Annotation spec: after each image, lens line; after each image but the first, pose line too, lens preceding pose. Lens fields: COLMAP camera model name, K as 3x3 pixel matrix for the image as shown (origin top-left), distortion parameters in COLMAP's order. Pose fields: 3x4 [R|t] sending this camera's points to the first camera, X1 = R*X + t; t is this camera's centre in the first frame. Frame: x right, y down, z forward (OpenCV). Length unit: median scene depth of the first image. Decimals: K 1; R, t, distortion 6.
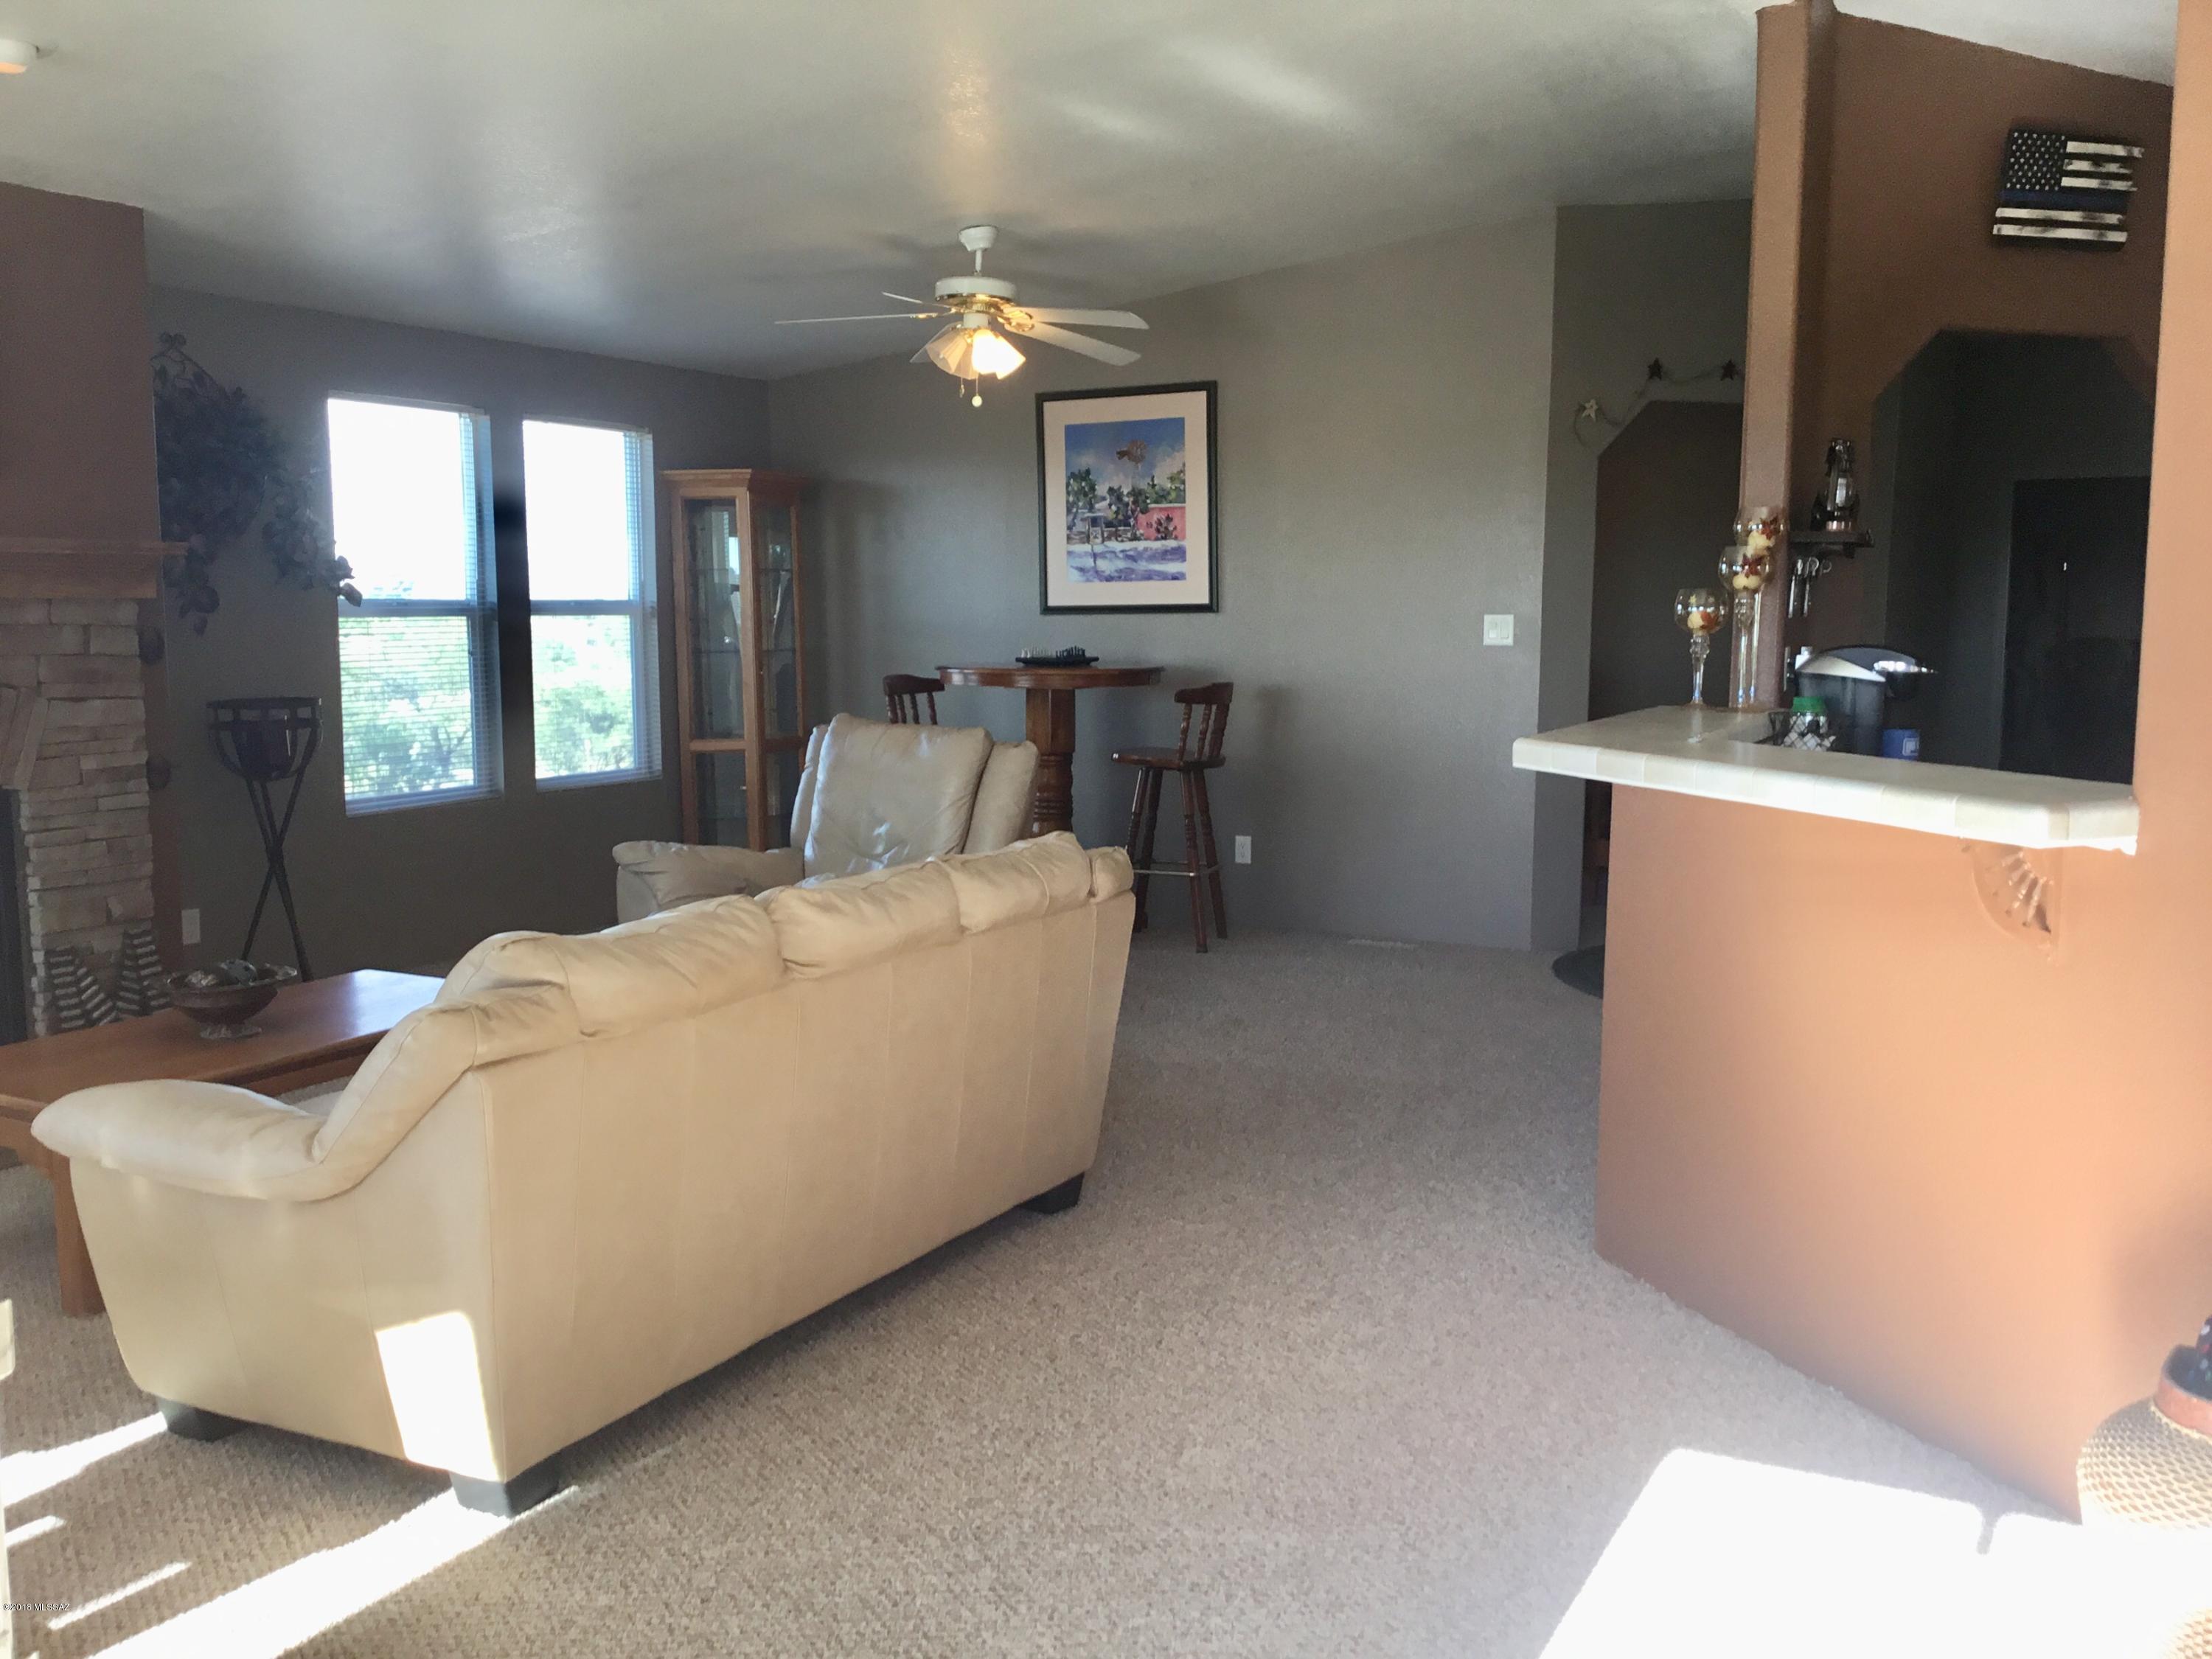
lens RADIAL K [[1981.3, 0, 1100.8], [0, 1981.3, 824.2], [0, 0, 1]] dist [0.096235, -0.156094]
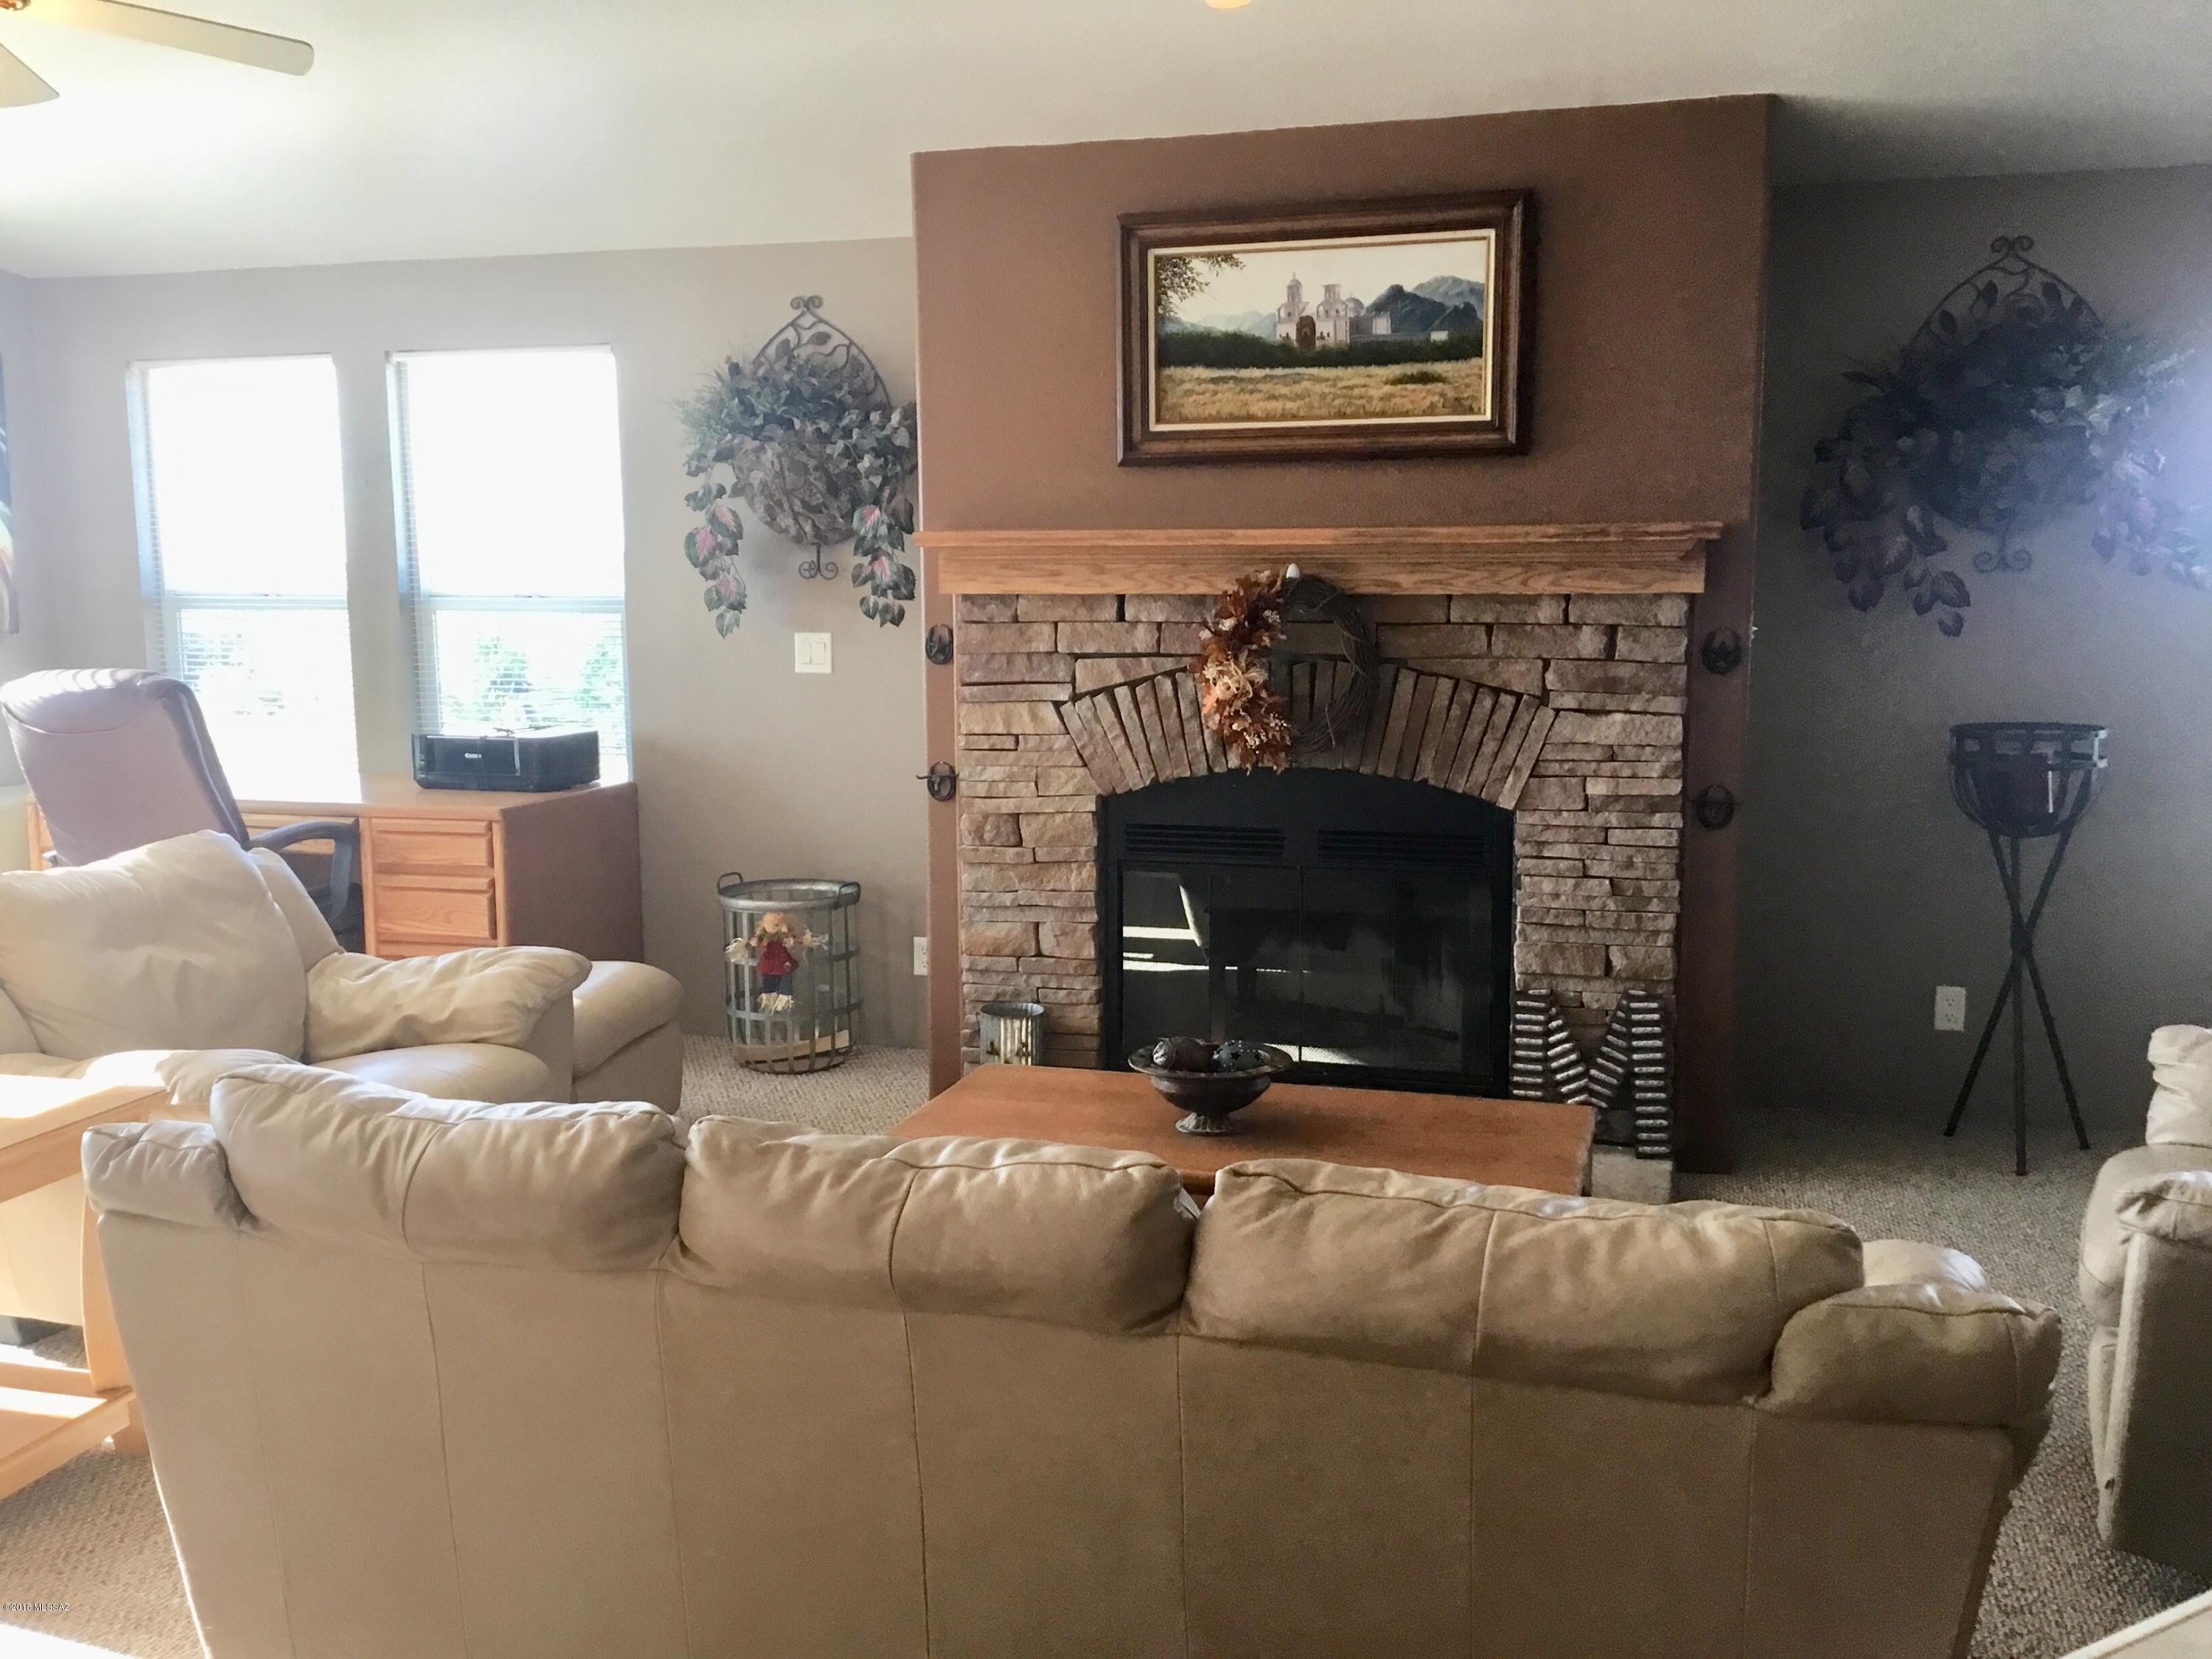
lens RADIAL K [[1981.3, 0, 1096.1], [0, 1981.3, 828.1], [0, 0, 1]] dist [0.096235, -0.156094]
pose [[0.194866, 0.133707, -0.971674, 0.273558], [-0.106128, 0.987723, 0.114632, -0.085906], [0.975071, 0.080784, 0.206664, 0.607907]]
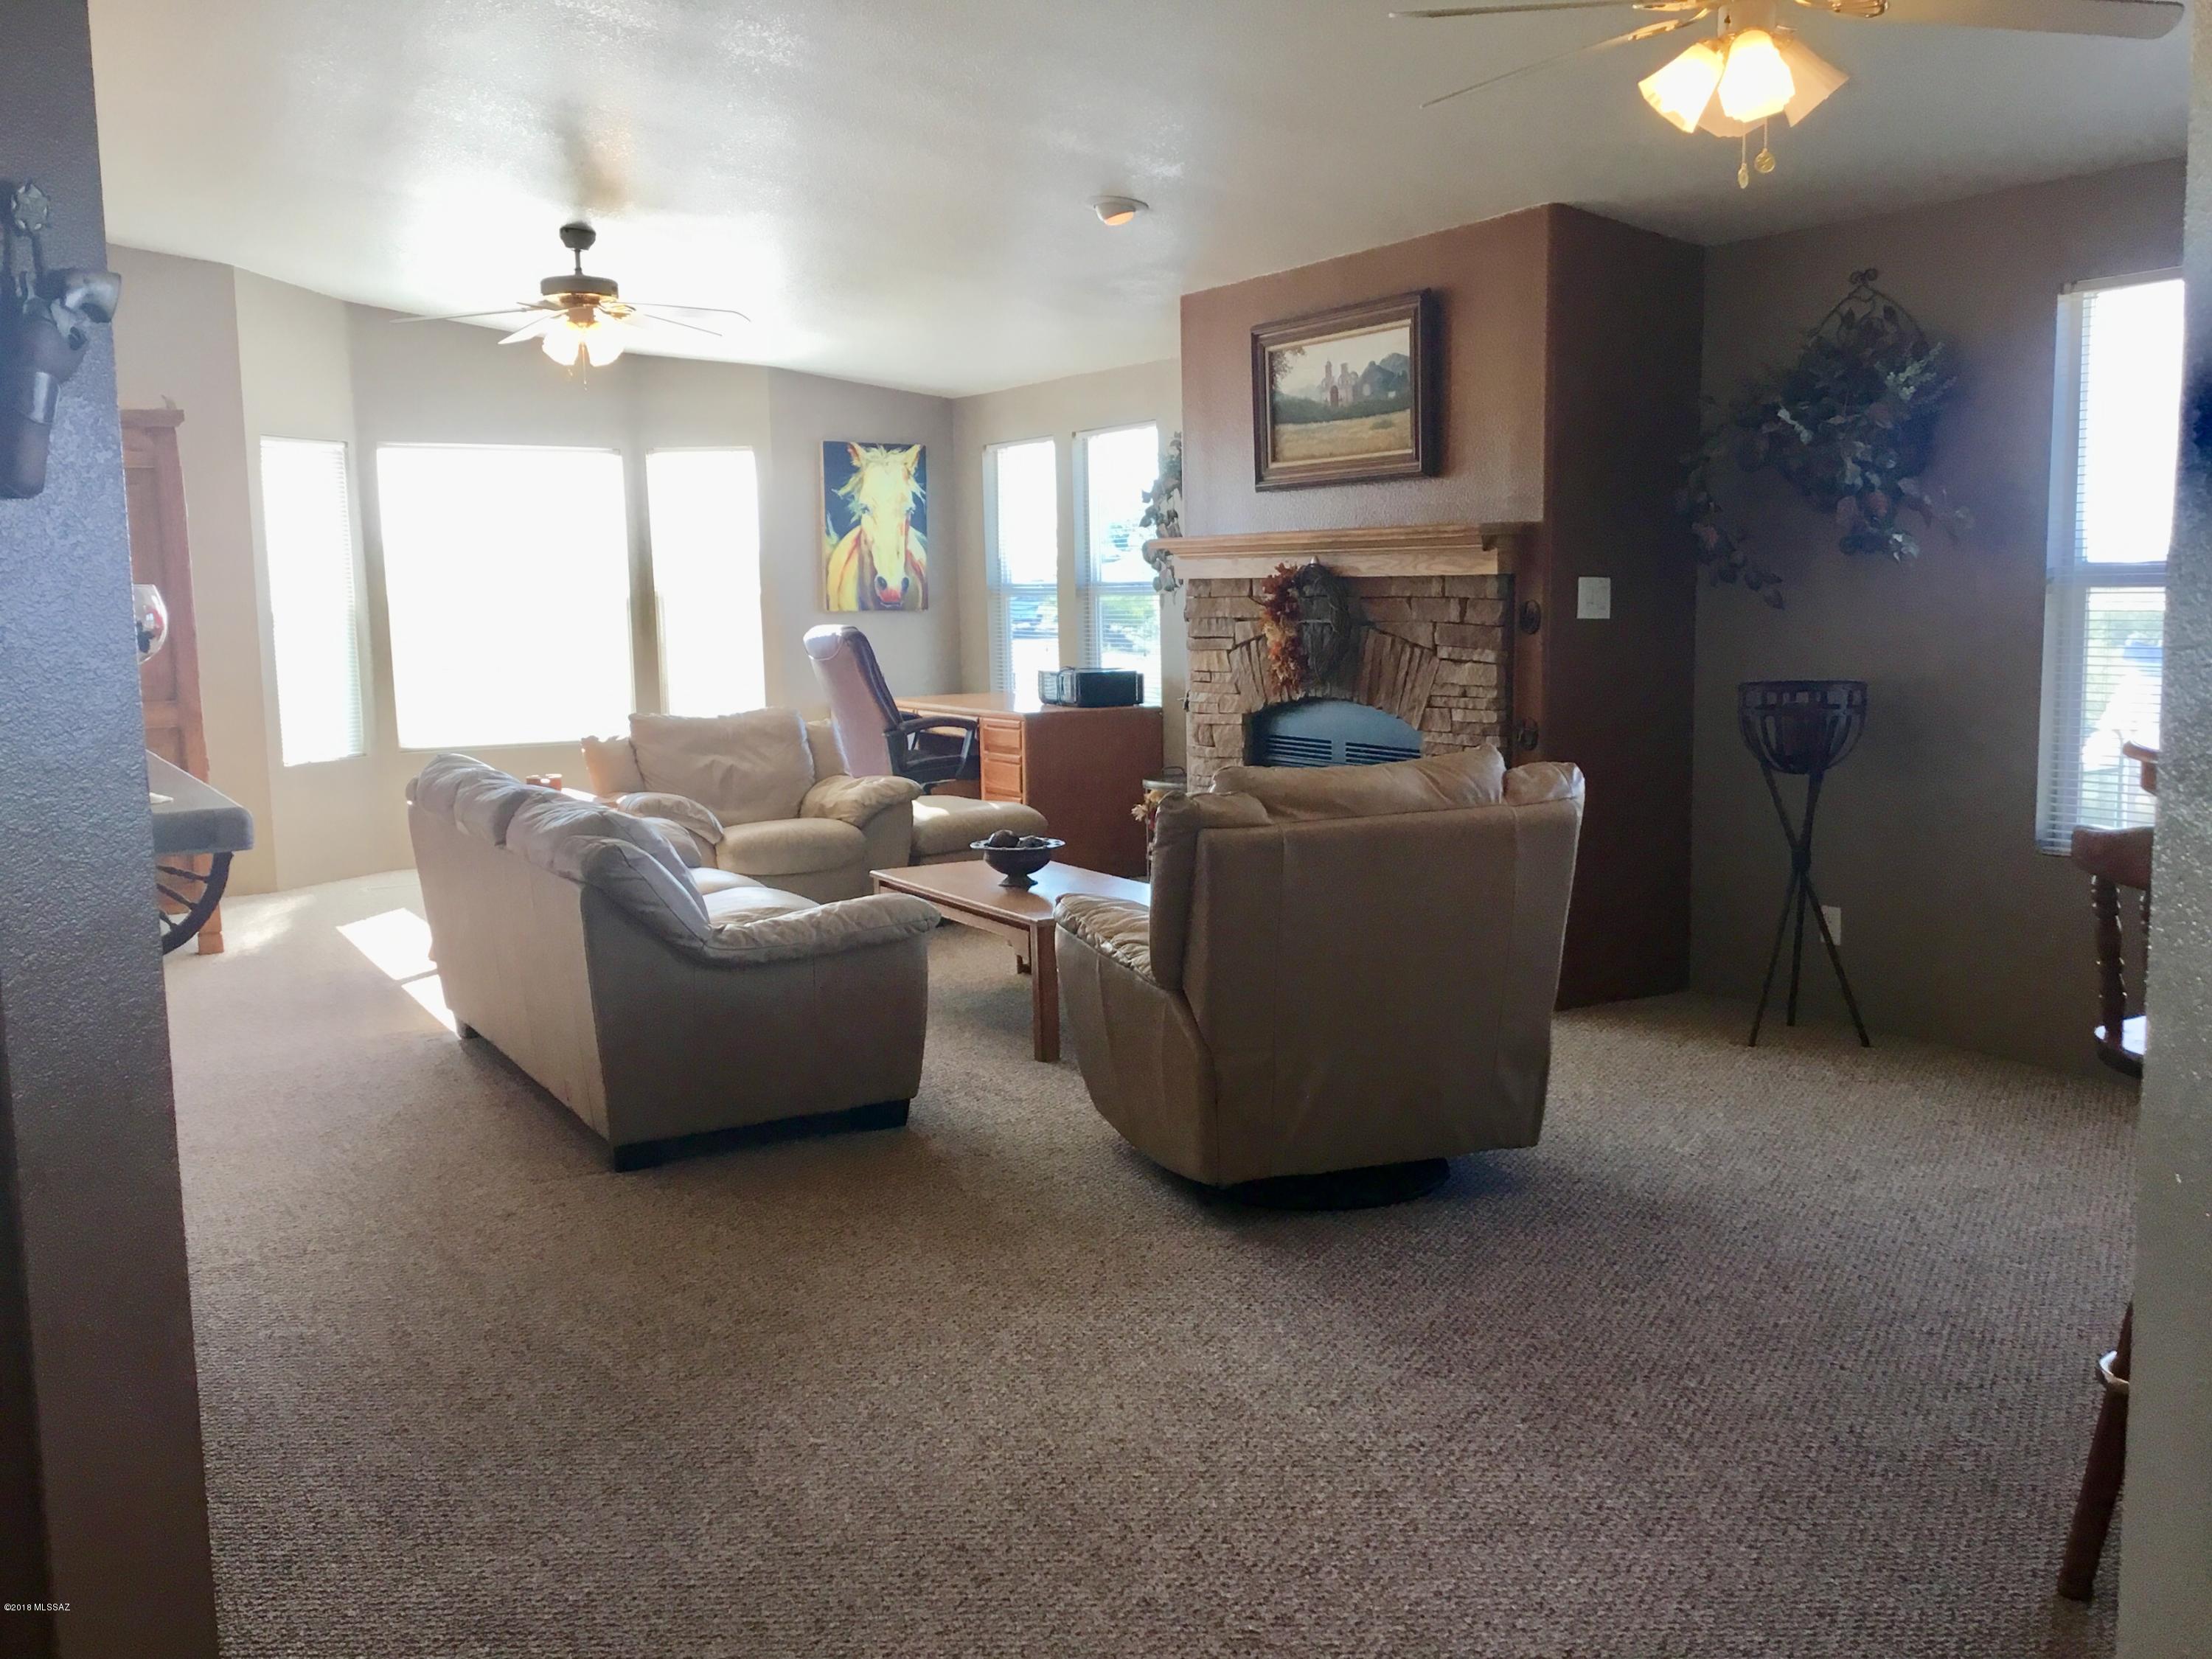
lens RADIAL K [[1981.3, 0, 1088.6], [0, 1981.3, 824.2], [0, 0, 1]] dist [0.096235, -0.156094]
pose [[-0.540729, 0.117328, -0.832974, 0.577190], [-0.074805, 0.979595, 0.186541, -0.165834], [0.837864, 0.163179, -0.520919, 1.408908]]
